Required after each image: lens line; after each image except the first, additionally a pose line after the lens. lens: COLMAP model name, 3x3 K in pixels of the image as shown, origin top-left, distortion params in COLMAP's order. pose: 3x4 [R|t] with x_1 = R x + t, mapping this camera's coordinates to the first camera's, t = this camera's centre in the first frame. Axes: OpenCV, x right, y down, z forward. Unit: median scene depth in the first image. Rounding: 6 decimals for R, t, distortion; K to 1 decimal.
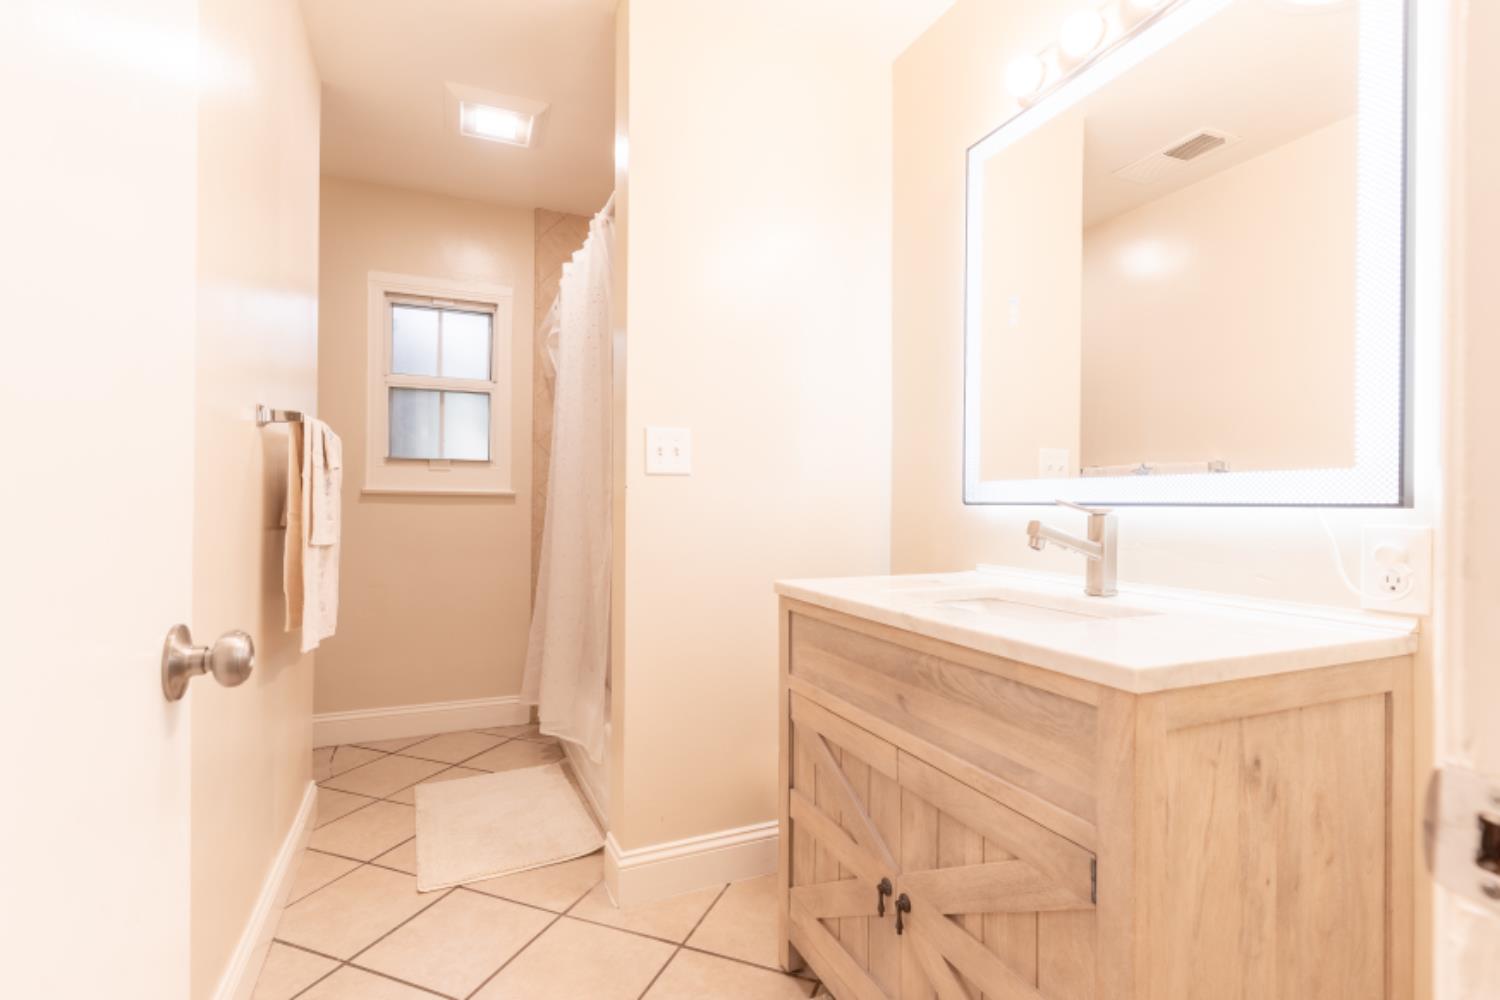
lens RADIAL K [[706.4, 0, 749.9], [0, 706.4, 498.9], [0, 0, 1]] dist [-0.000275, 0.000178]
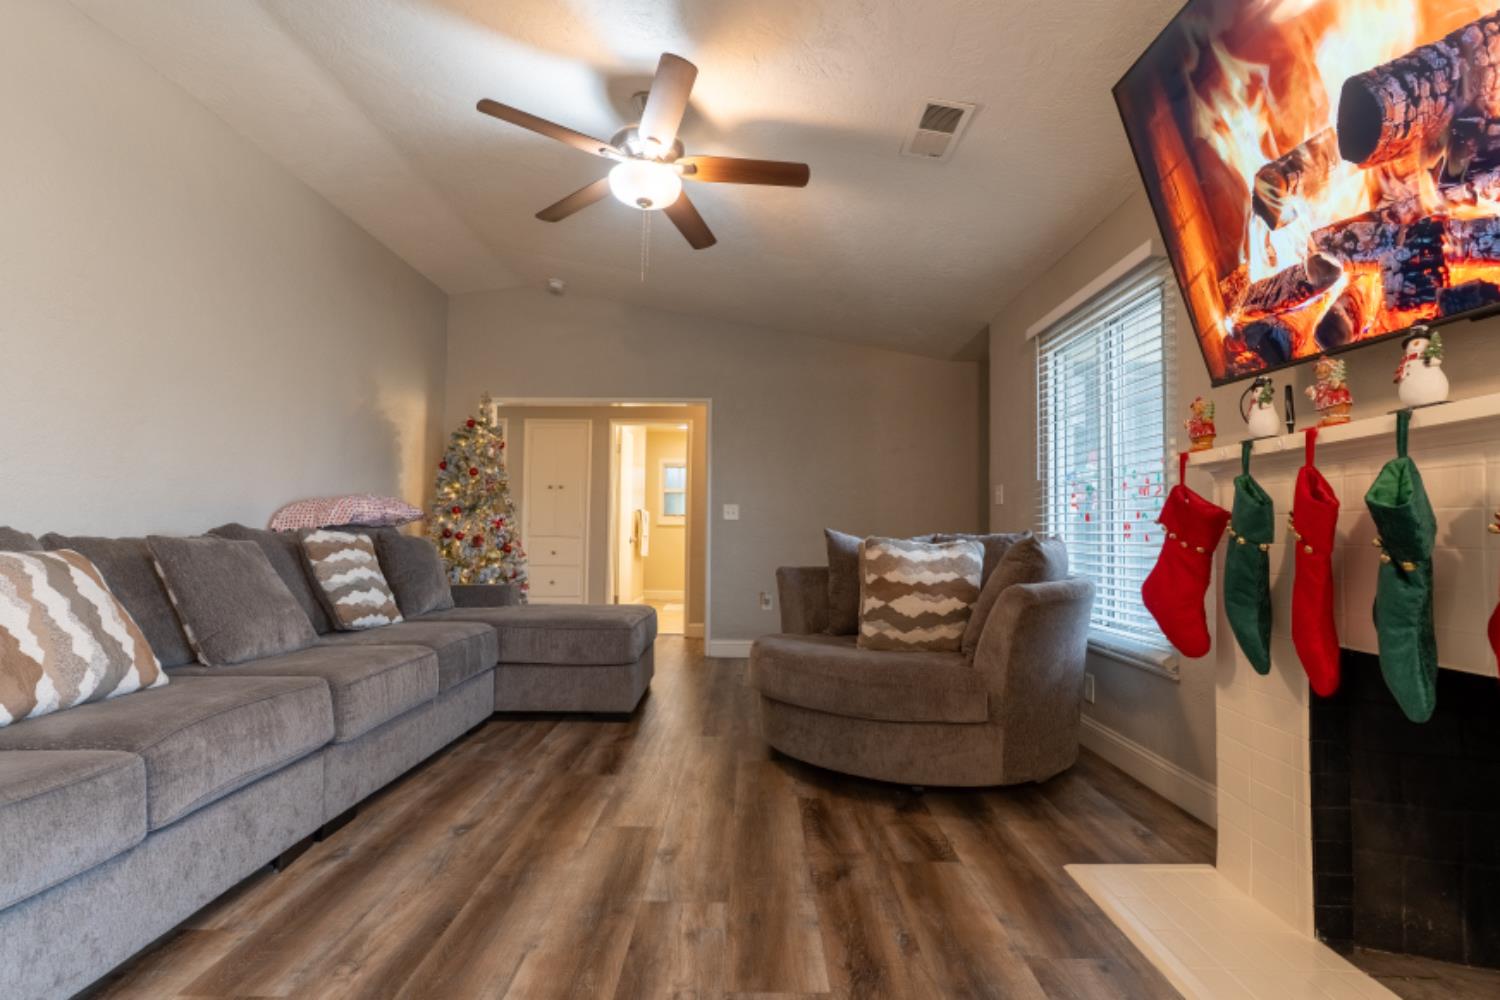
lens RADIAL K [[706.4, 0, 753.8], [0, 706.4, 506.2], [0, 0, 1]] dist [-0.000275, 0.000178]
pose [[0.915492, -0.006453, -0.402285, 1.205393], [-0.008763, 0.999314, -0.035974, 0.019005], [0.402241, 0.036459, 0.914808, -1.861525]]
